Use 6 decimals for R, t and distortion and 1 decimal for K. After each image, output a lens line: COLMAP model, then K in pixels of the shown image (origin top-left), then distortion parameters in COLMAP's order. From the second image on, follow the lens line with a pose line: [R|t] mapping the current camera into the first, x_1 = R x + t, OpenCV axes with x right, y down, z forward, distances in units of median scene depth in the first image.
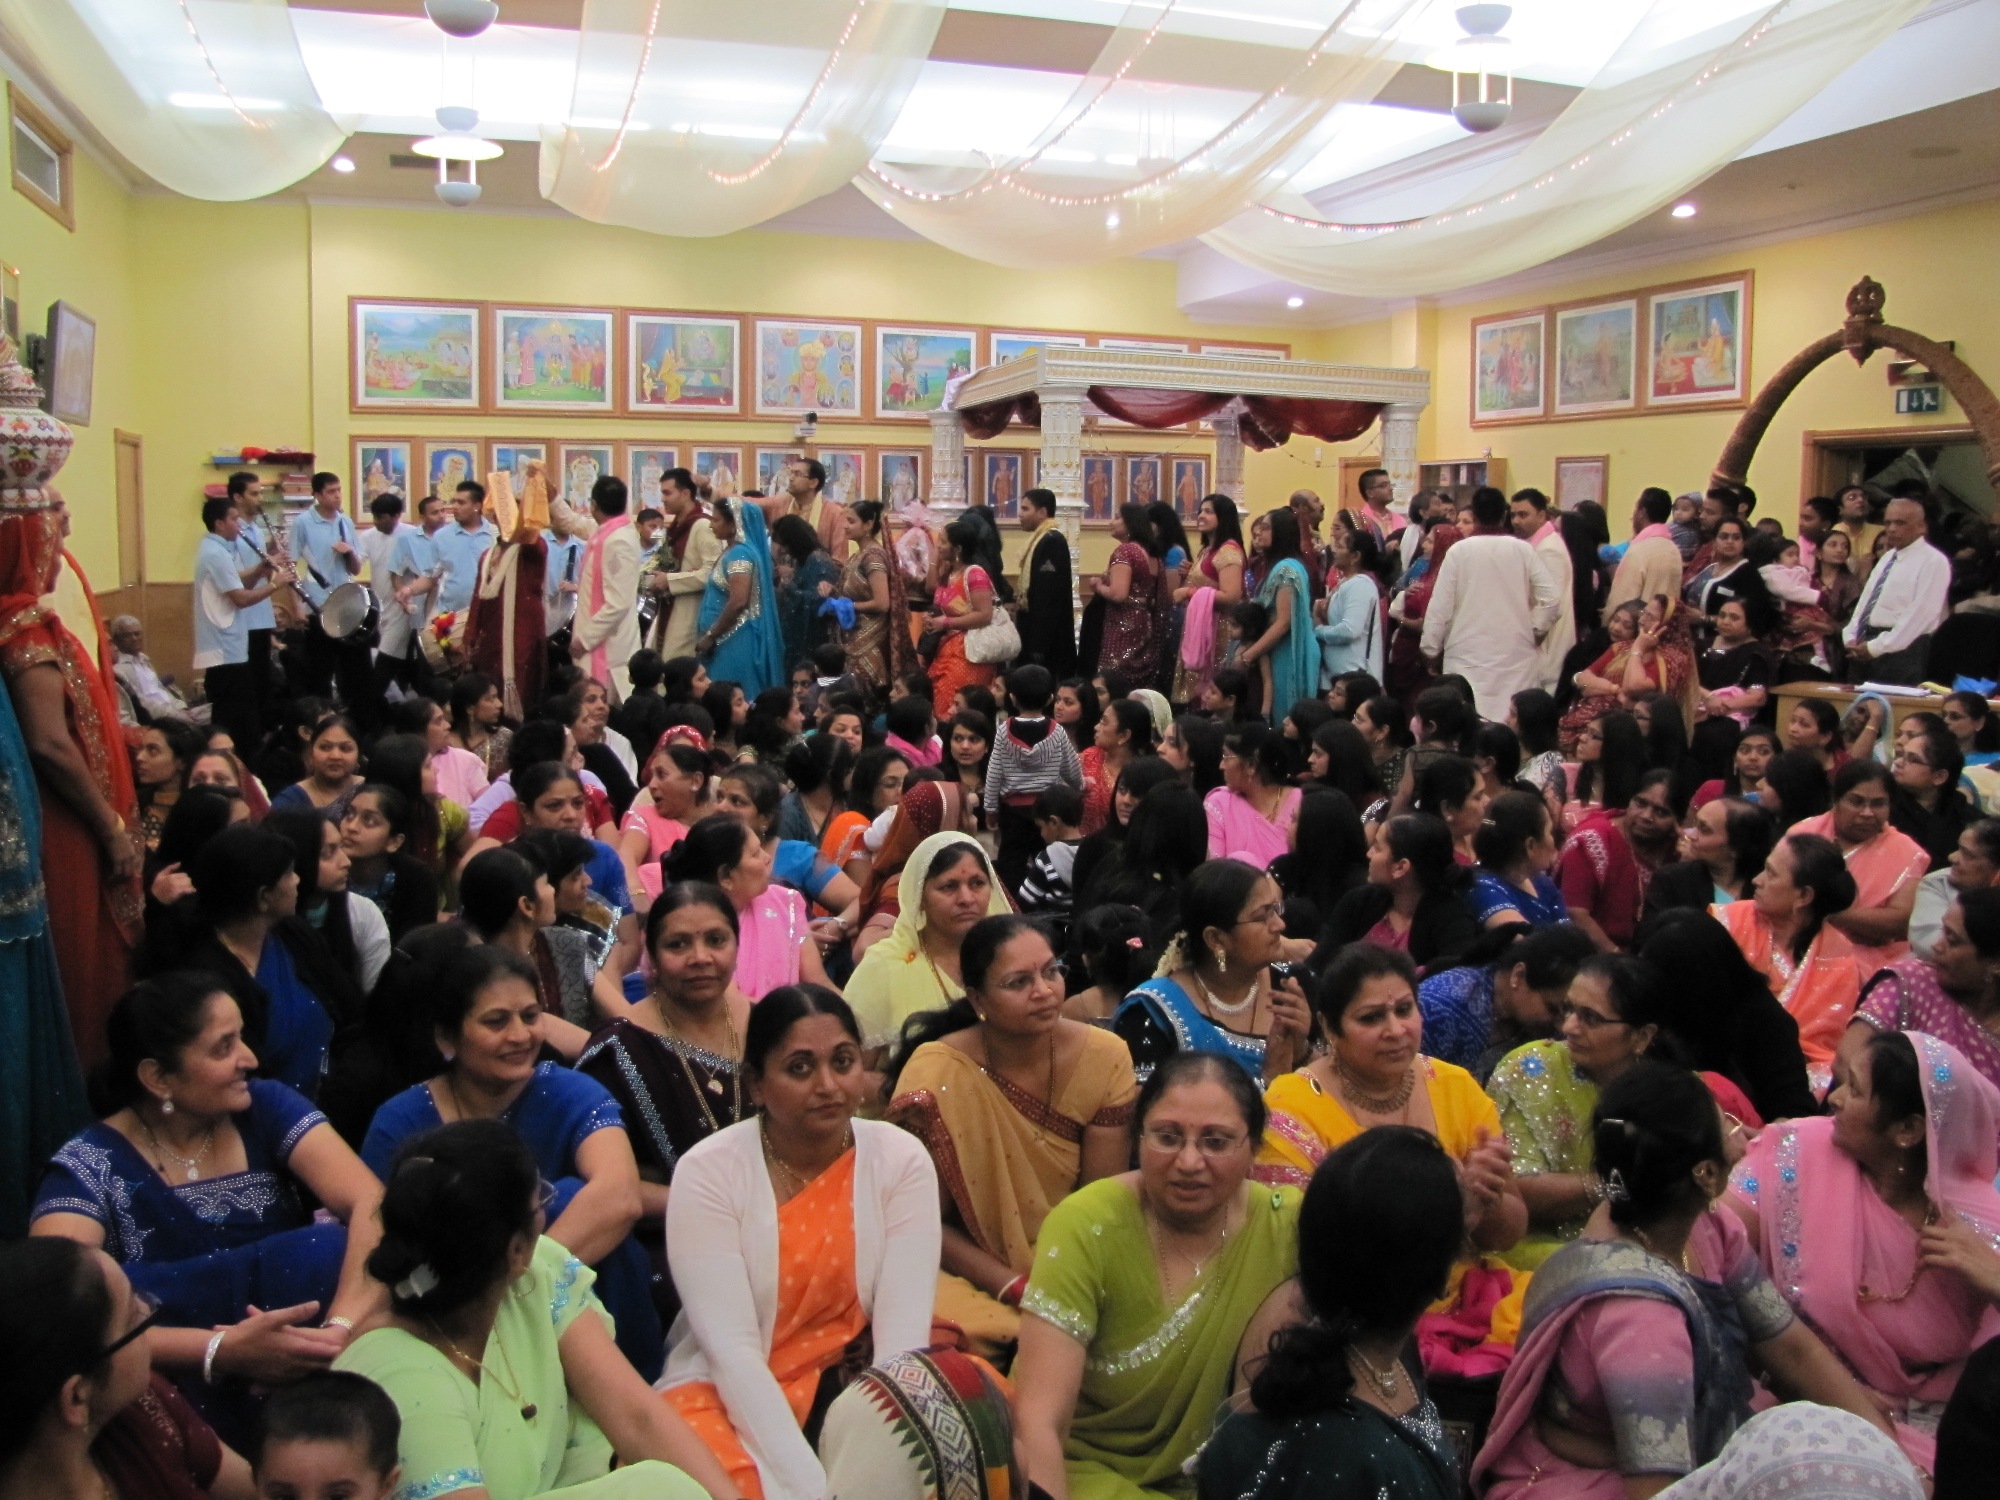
lens RADIAL K [[1668.9, 0, 972.5], [0, 1668.9, 717.6], [0, 0, 1]] dist [-0.192305, 0.176852]
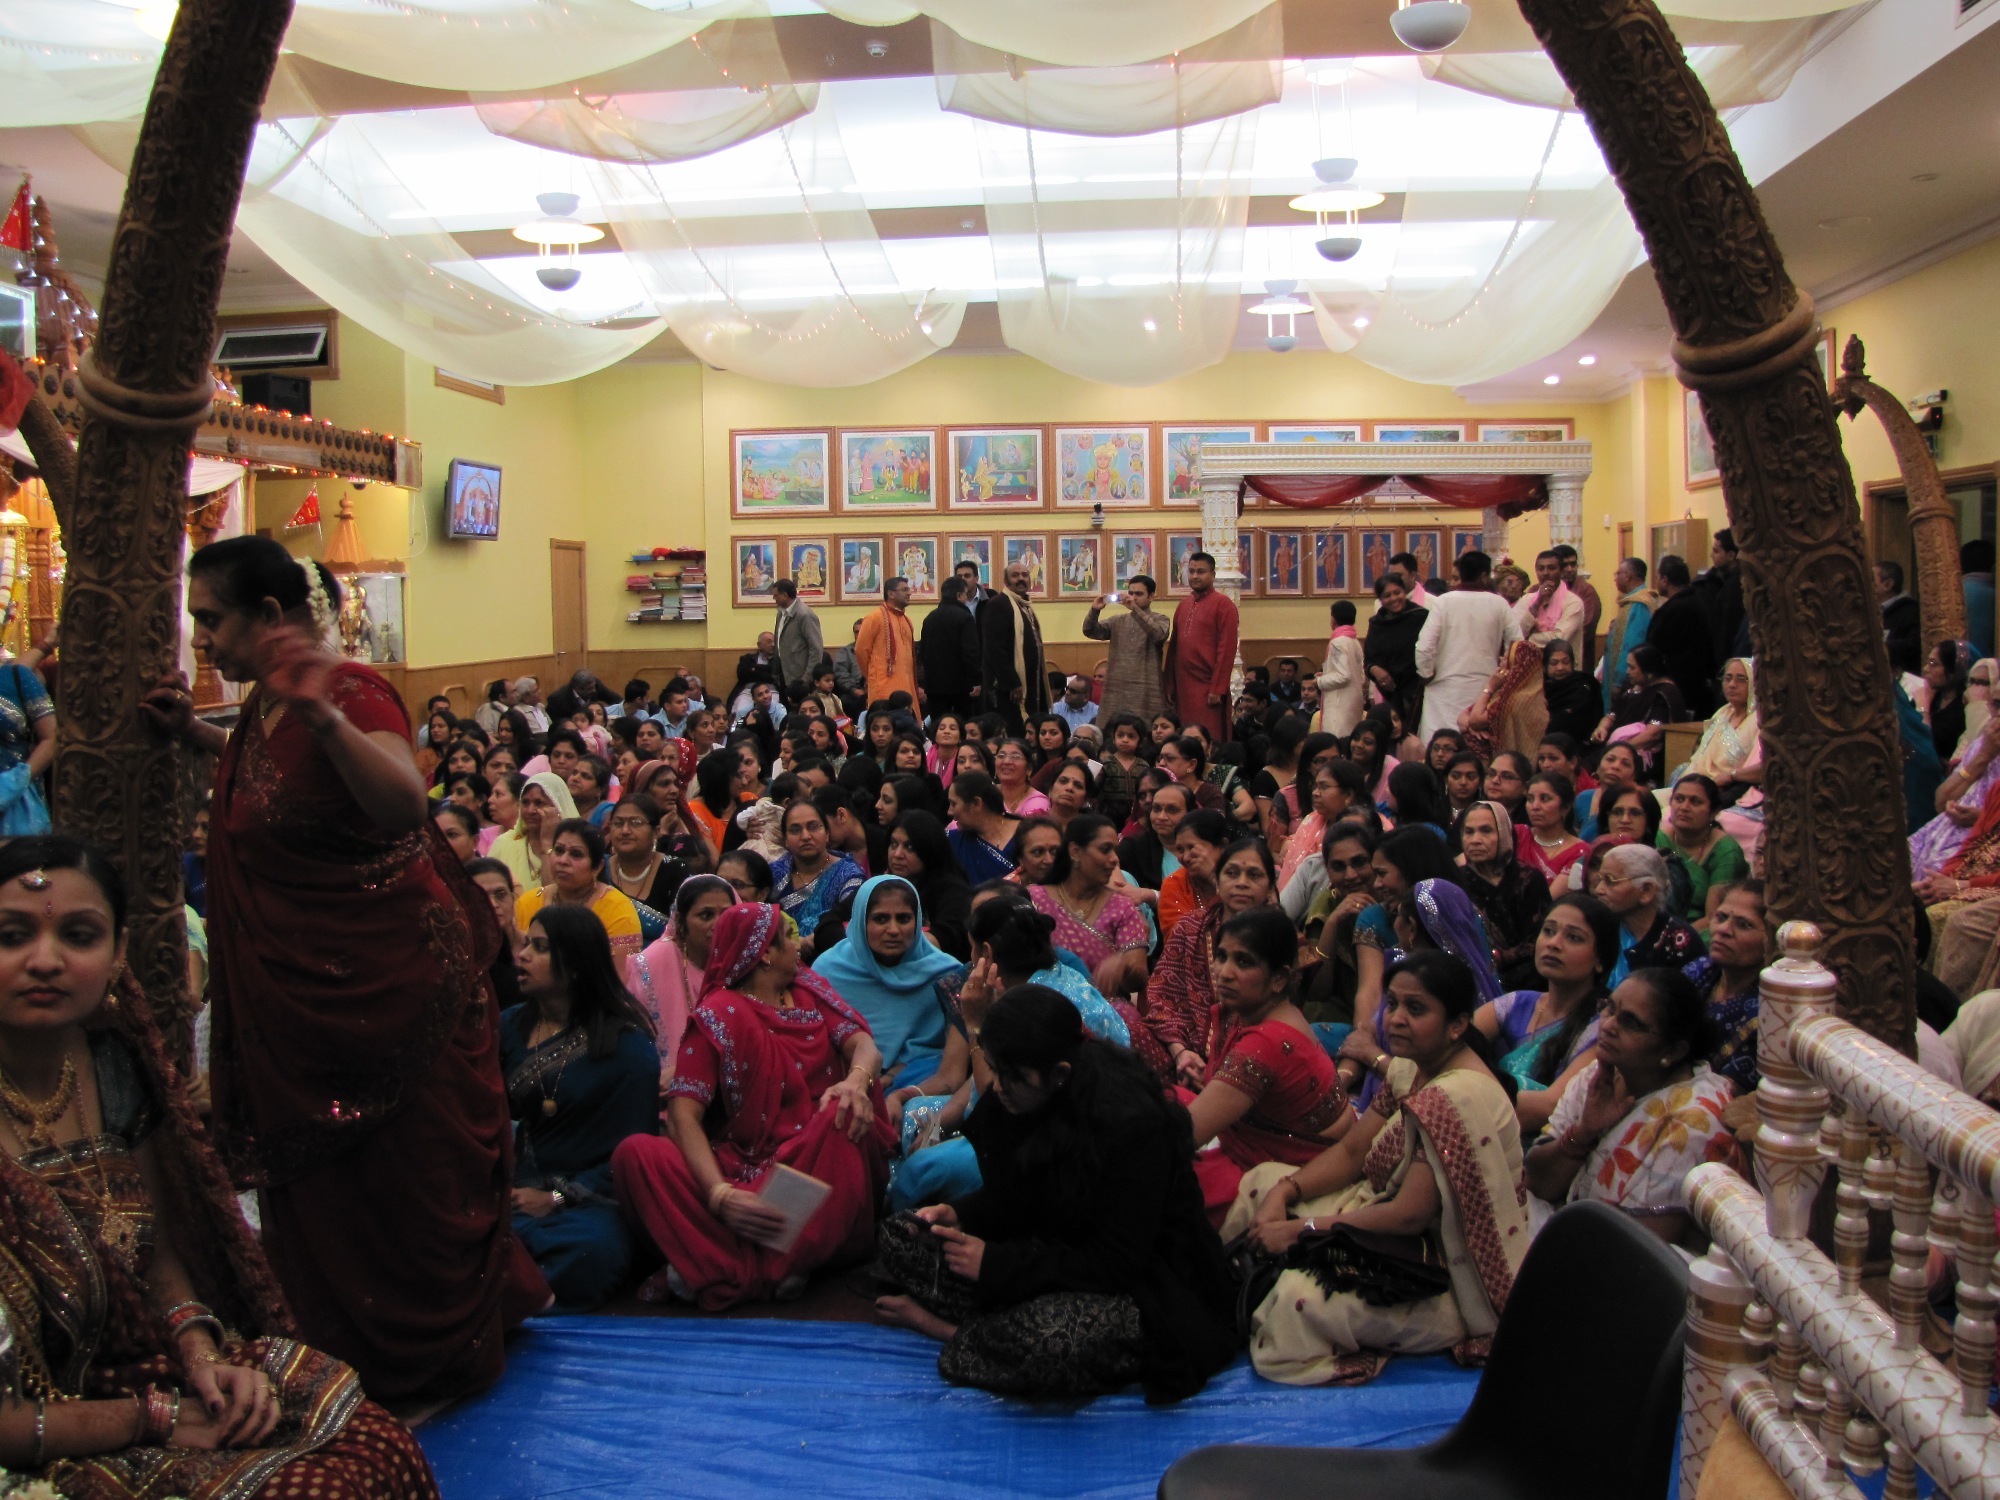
lens RADIAL K [[1668.9, 0, 972.5], [0, 1668.9, 717.6], [0, 0, 1]] dist [-0.192305, 0.176852]
pose [[0.913844, 0.003309, -0.406053, 0.314692], [-0.022034, 0.998898, -0.041448, 0.020503], [0.405468, 0.046823, 0.912909, -0.120104]]
